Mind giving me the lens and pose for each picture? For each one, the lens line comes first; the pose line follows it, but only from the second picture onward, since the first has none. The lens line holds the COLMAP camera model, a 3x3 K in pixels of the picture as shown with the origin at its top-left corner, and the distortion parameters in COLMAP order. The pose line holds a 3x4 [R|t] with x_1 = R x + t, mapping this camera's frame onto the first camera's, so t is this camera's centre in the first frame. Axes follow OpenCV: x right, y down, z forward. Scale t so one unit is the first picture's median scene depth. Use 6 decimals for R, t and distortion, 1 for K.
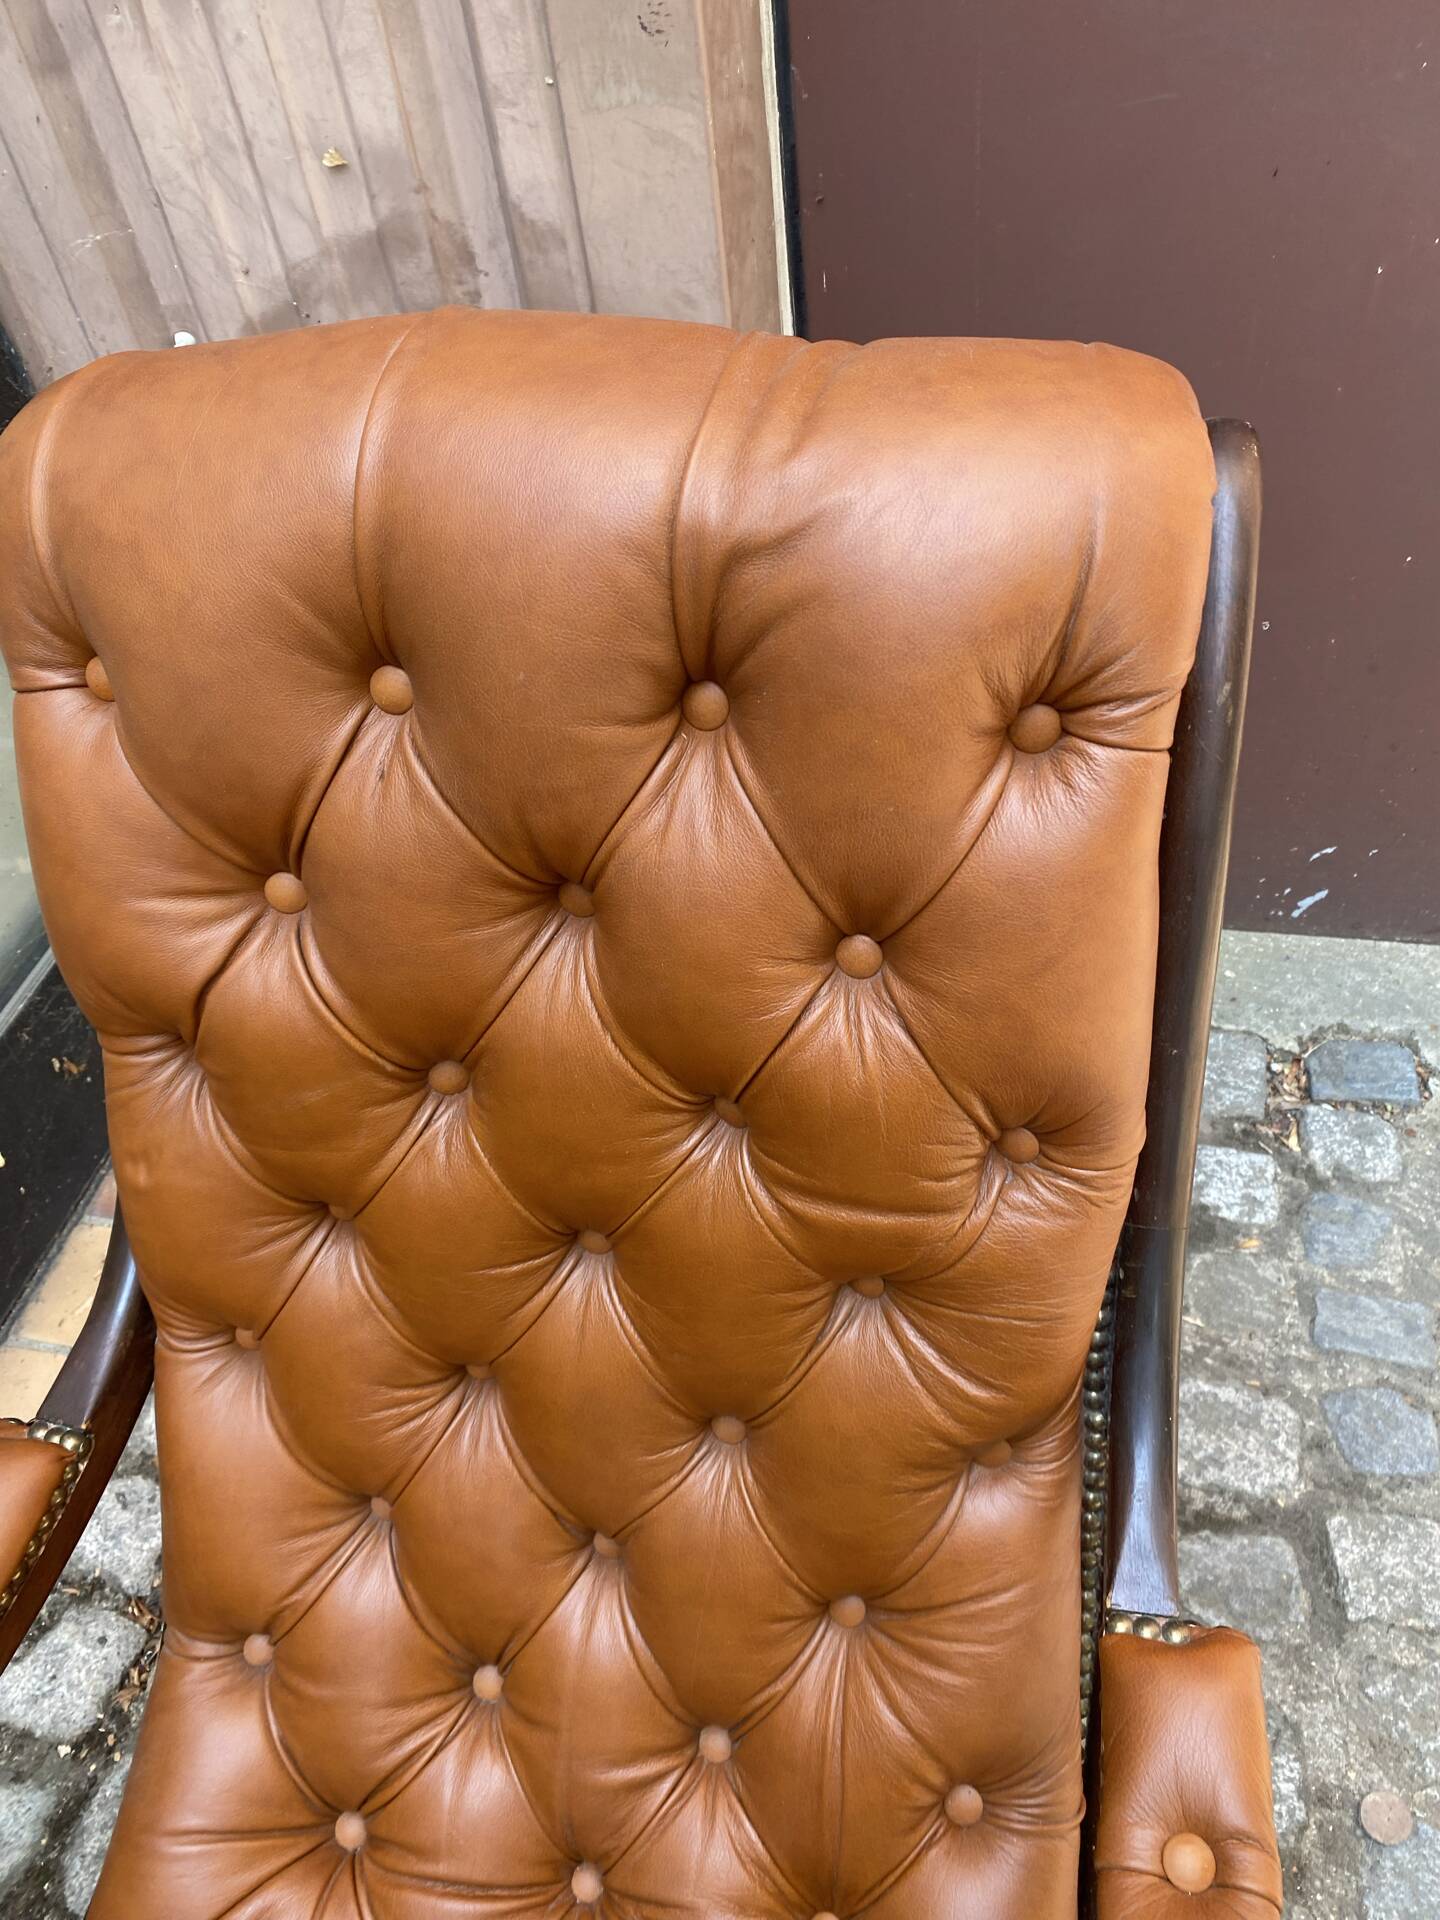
lens RADIAL K [[1469.0, 0, 741.7], [0, 1469.0, 936.1], [0, 0, 1]] dist [0.008481, -0.011613]
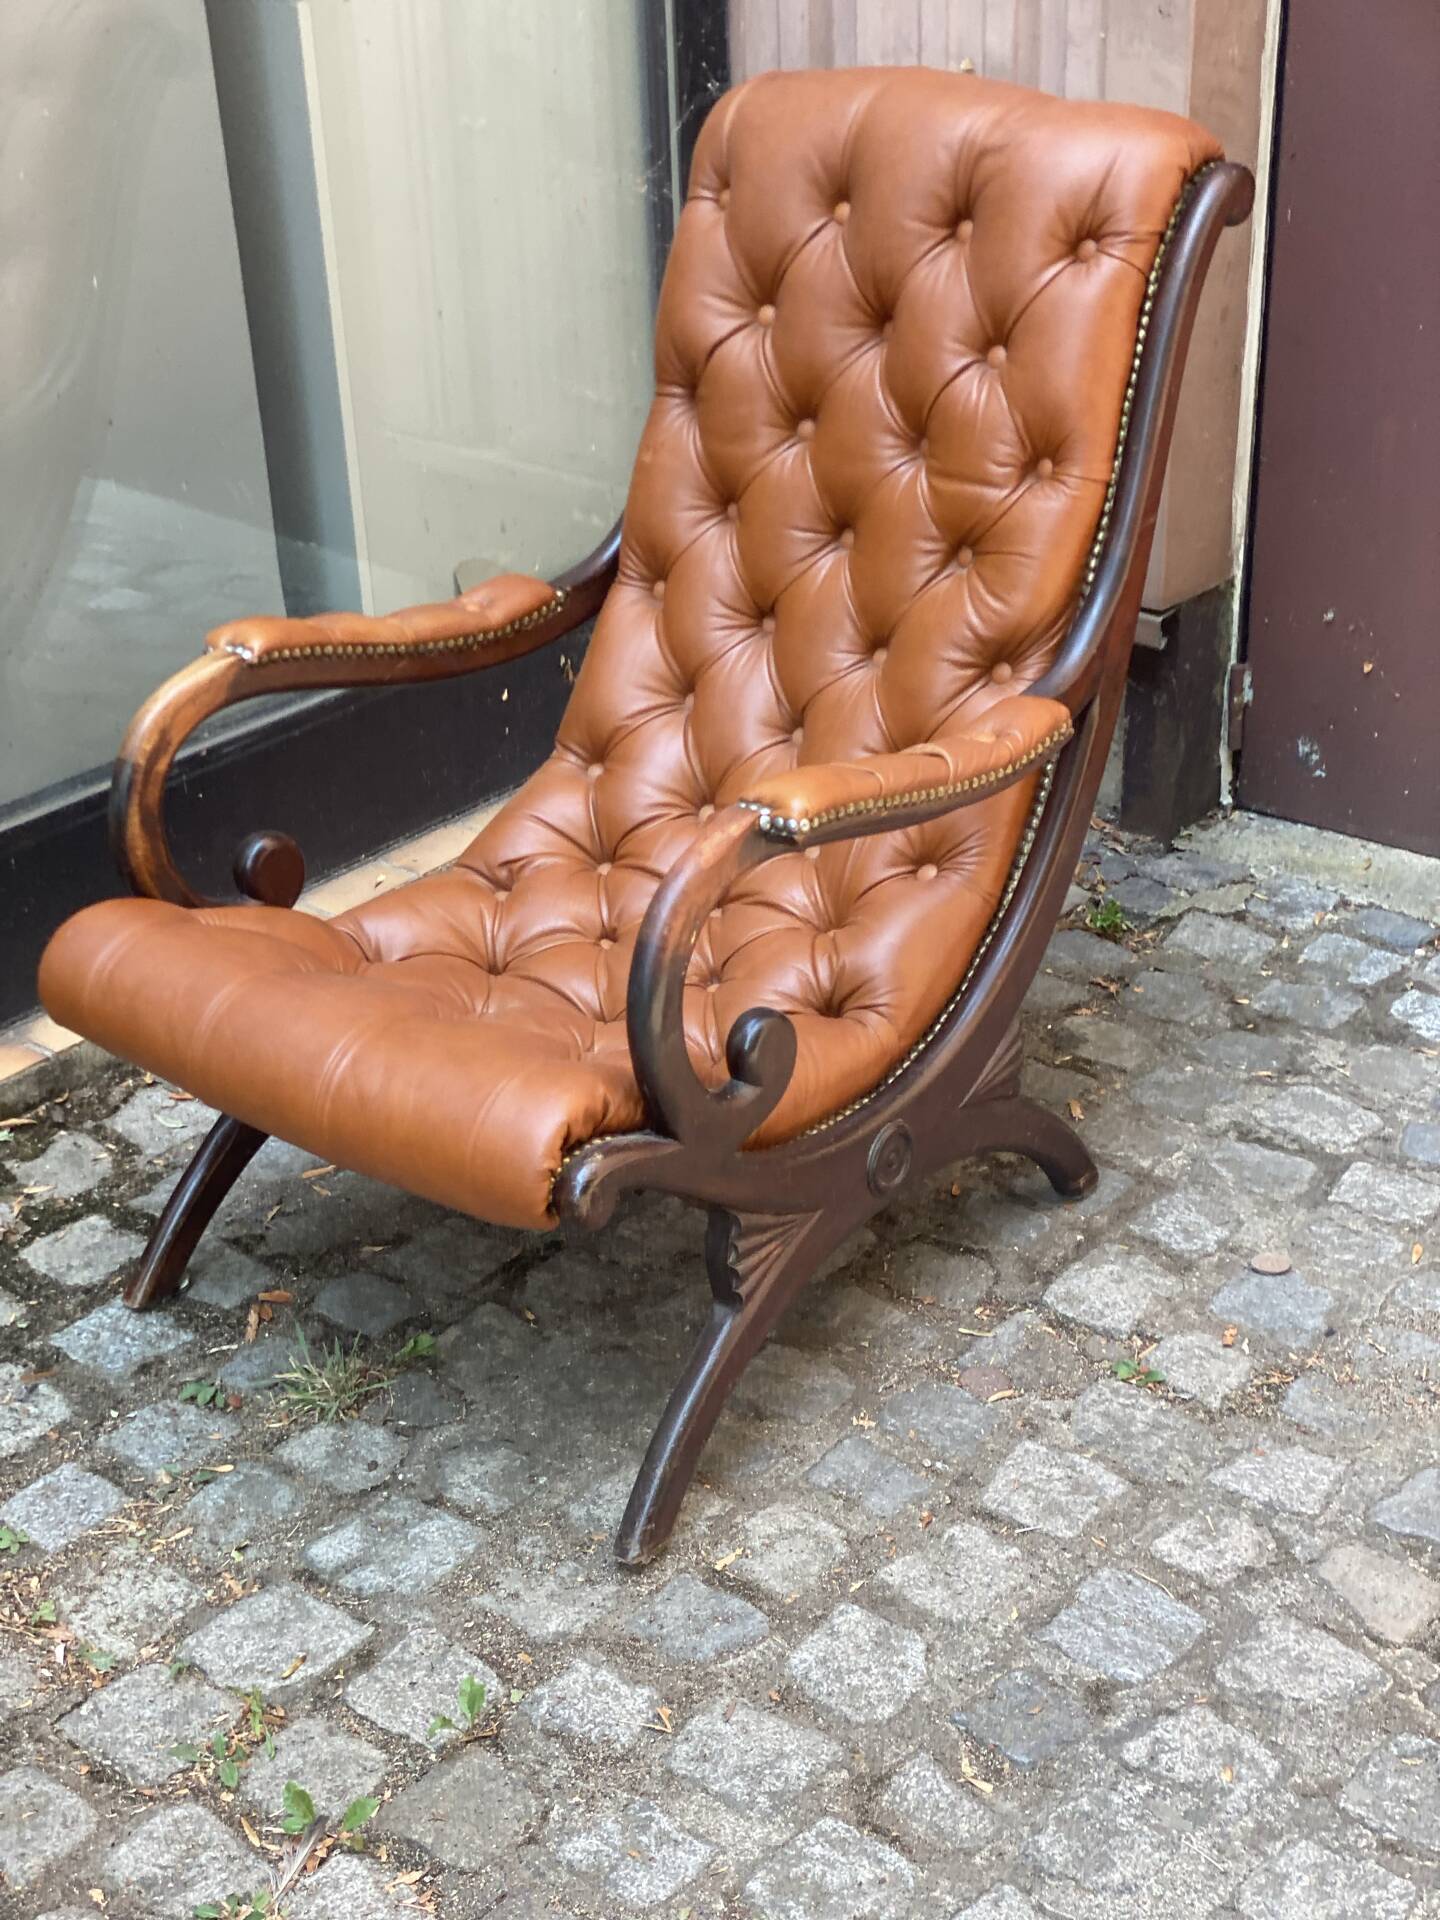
lens RADIAL K [[2853.2, 0, 663.4], [0, 2853.2, 983.5], [0, 0, 1]] dist [0.090327, 0.000000]
pose [[0.883246, 0.270587, -0.382961, 0.829650], [-0.364819, 0.909632, -0.198689, 1.026512], [0.294591, 0.315202, 0.902144, -1.460224]]
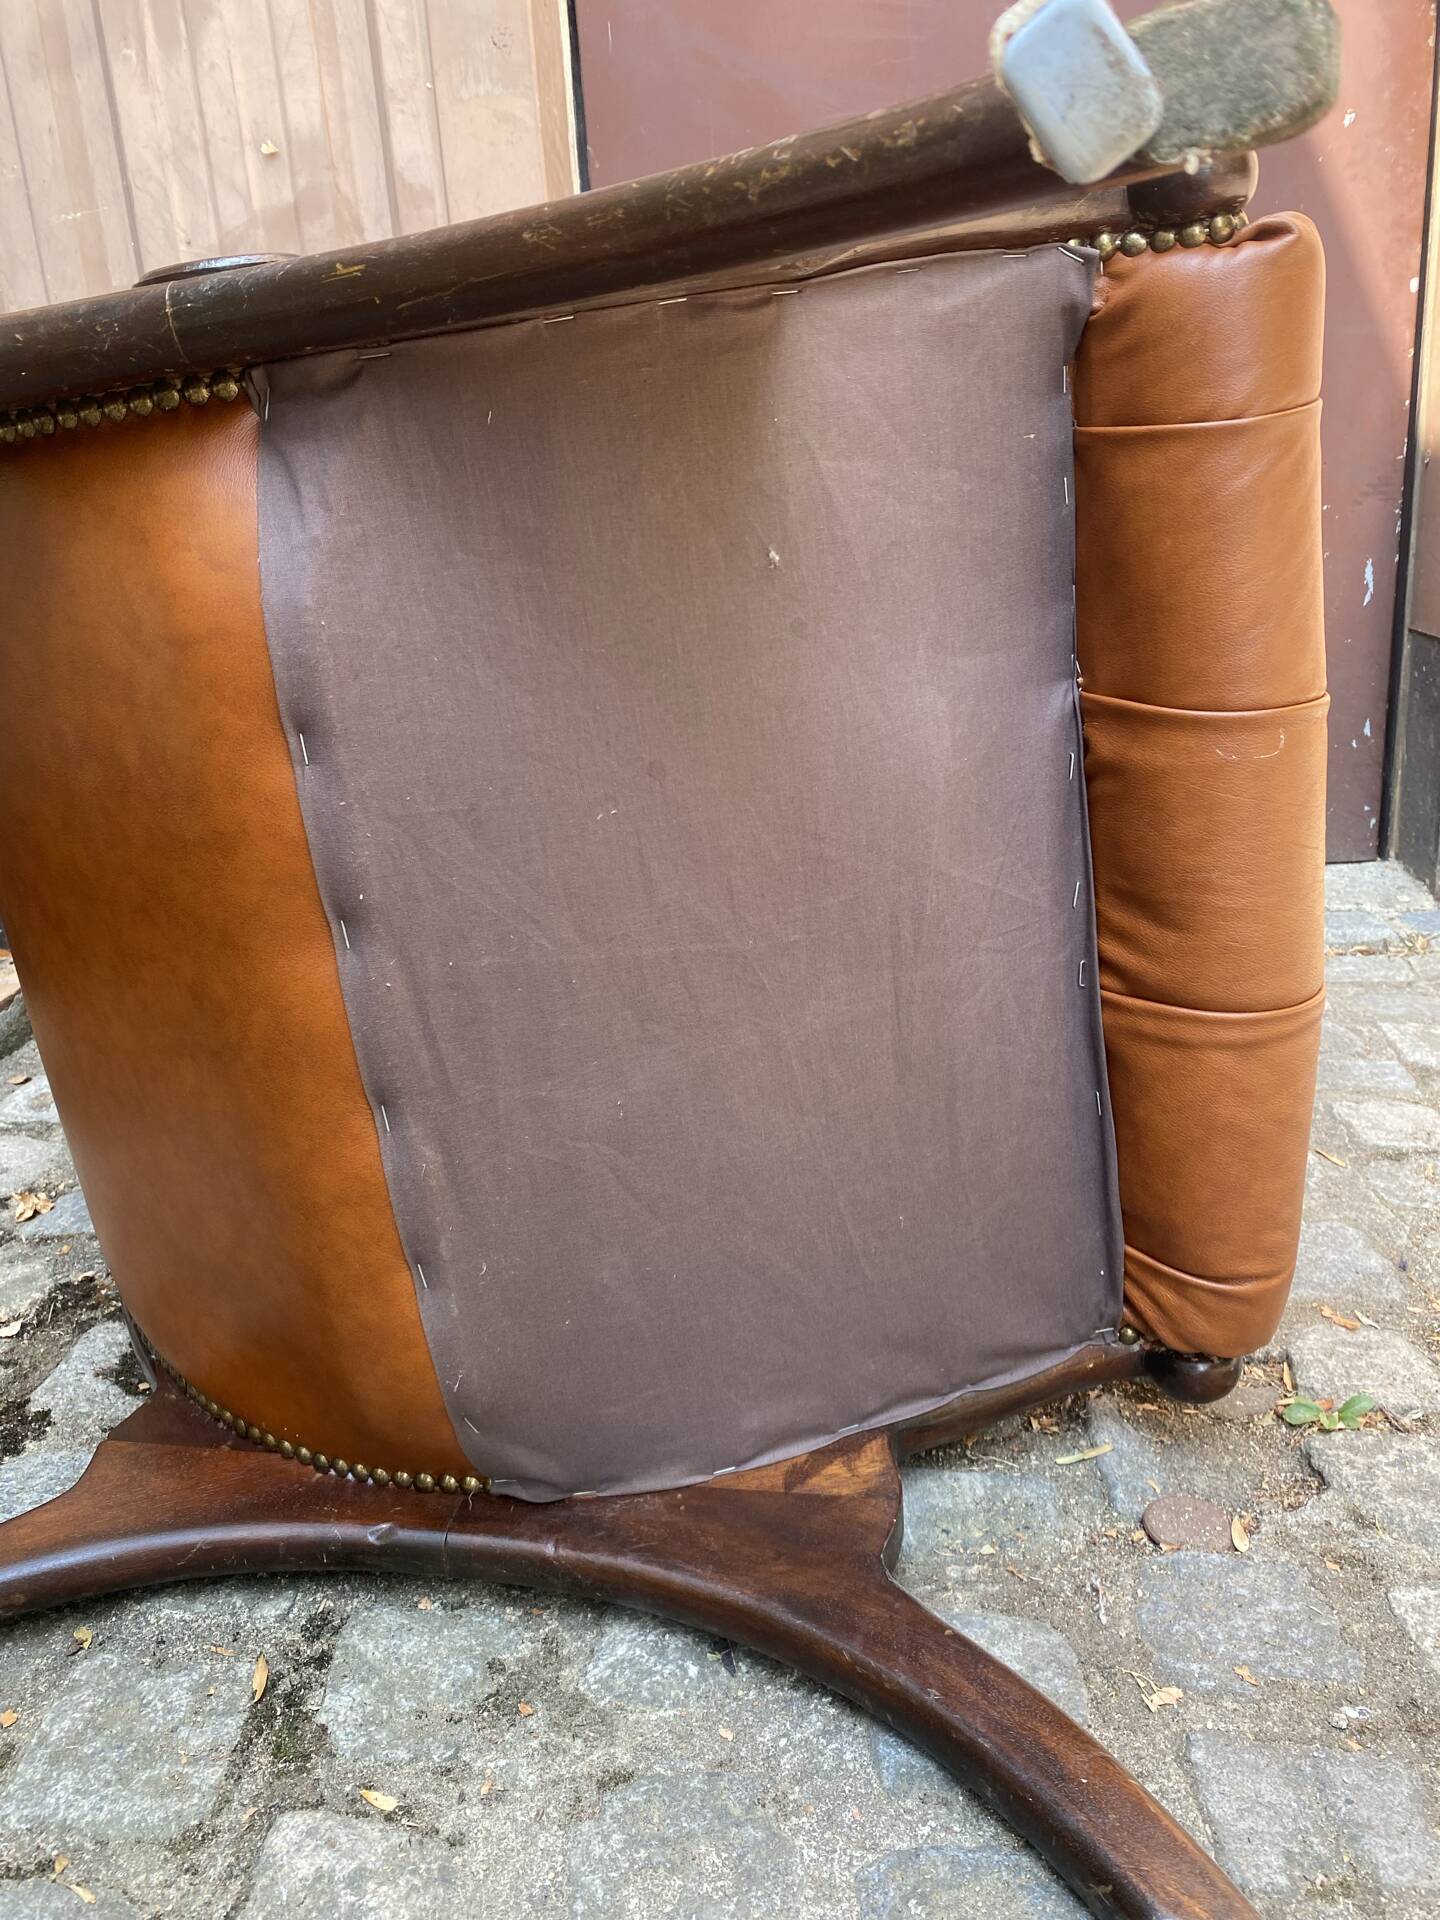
lens RADIAL K [[1469.0, 0, 741.2], [0, 1469.0, 920.6], [0, 0, 1]] dist [0.008481, -0.011613]
pose [[0.987310, -0.014222, 0.158165, -0.059787], [0.089571, 0.872304, -0.480690, 0.832542], [-0.131131, 0.488758, 0.862508, 0.072257]]
